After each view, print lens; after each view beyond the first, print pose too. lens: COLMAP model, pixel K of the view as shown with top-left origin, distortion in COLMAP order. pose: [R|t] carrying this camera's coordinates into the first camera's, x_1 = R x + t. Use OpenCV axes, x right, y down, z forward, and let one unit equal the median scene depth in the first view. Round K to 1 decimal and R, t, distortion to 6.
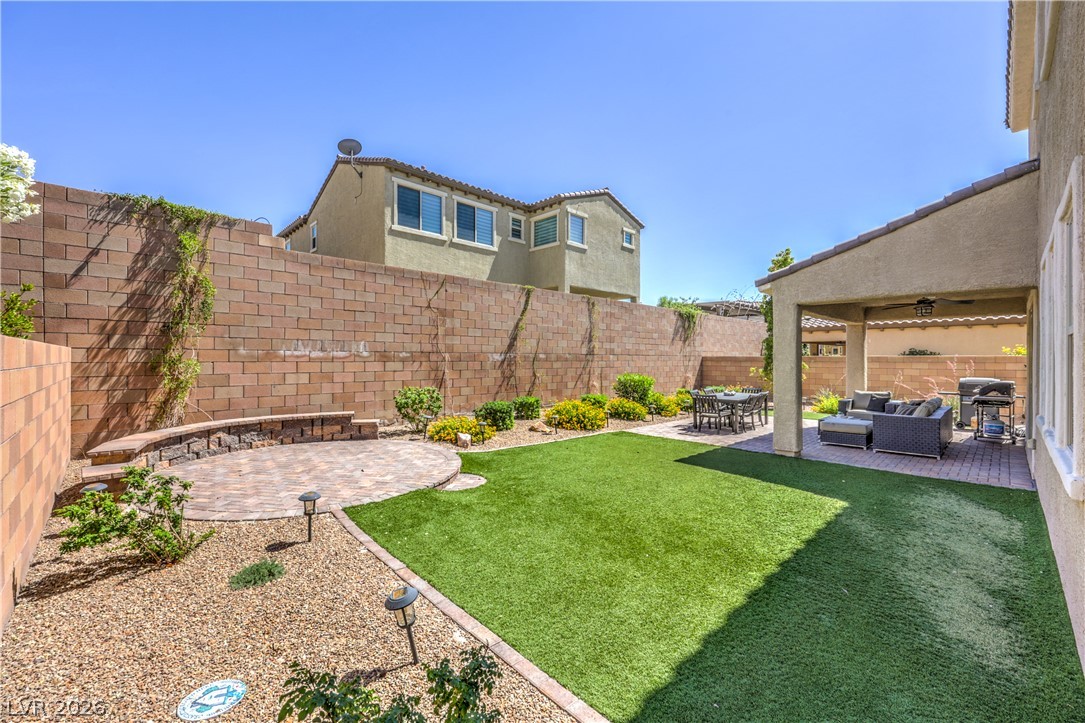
lens RADIAL K [[446.0, 0, 547.8], [0, 446.0, 357.9], [0, 0, 1]] dist [-0.003936, 0.000485]
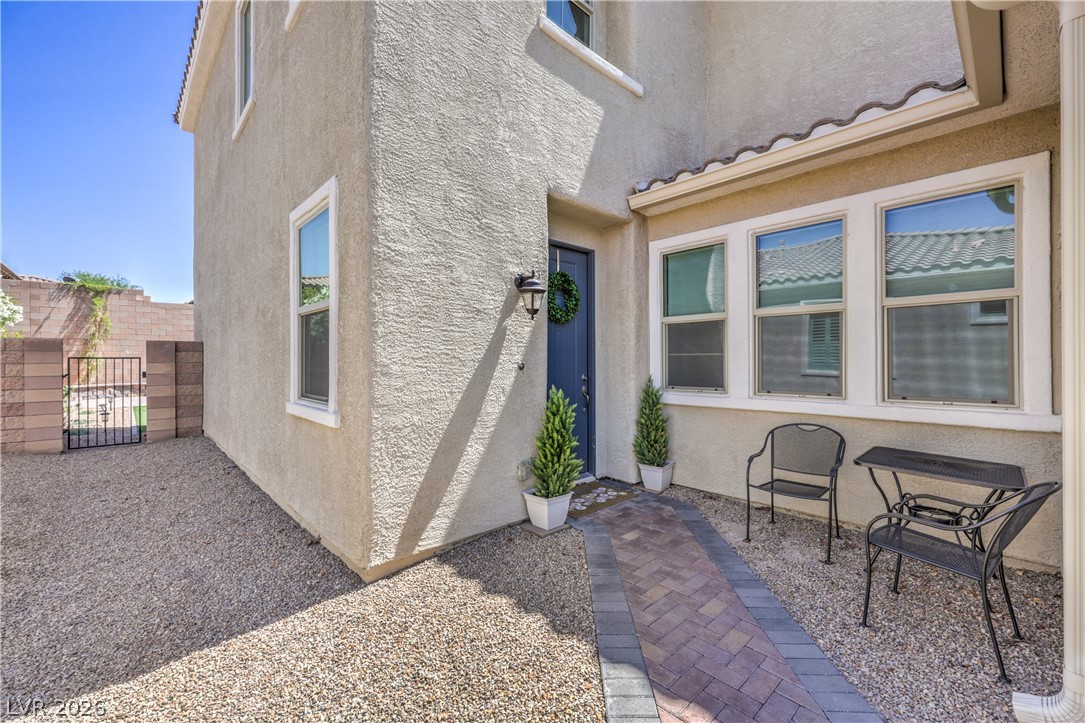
lens RADIAL K [[446.0, 0, 549.5], [0, 446.0, 350.8], [0, 0, 1]] dist [-0.003936, 0.000485]
pose [[0.998915, -0.003908, 0.046406, 0.885705], [0.004263, 0.999963, -0.007536, 0.002413], [-0.046375, 0.007725, 0.998894, -0.868014]]
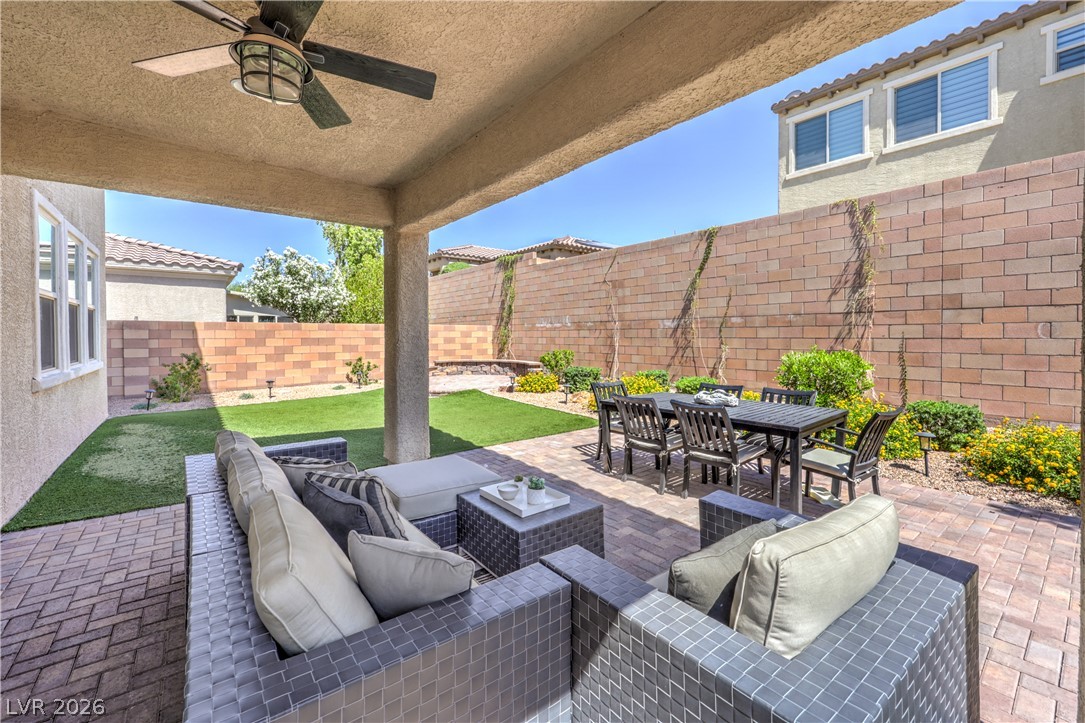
lens RADIAL K [[446.0, 0, 552.8], [0, 446.0, 337.7], [0, 0, 1]] dist [-0.003936, 0.000485]
pose [[-0.086868, 0.003313, -0.996214, 0.850052], [0.004197, 0.999987, 0.002960, 0.024137], [0.996211, -0.003924, -0.086880, 0.940443]]
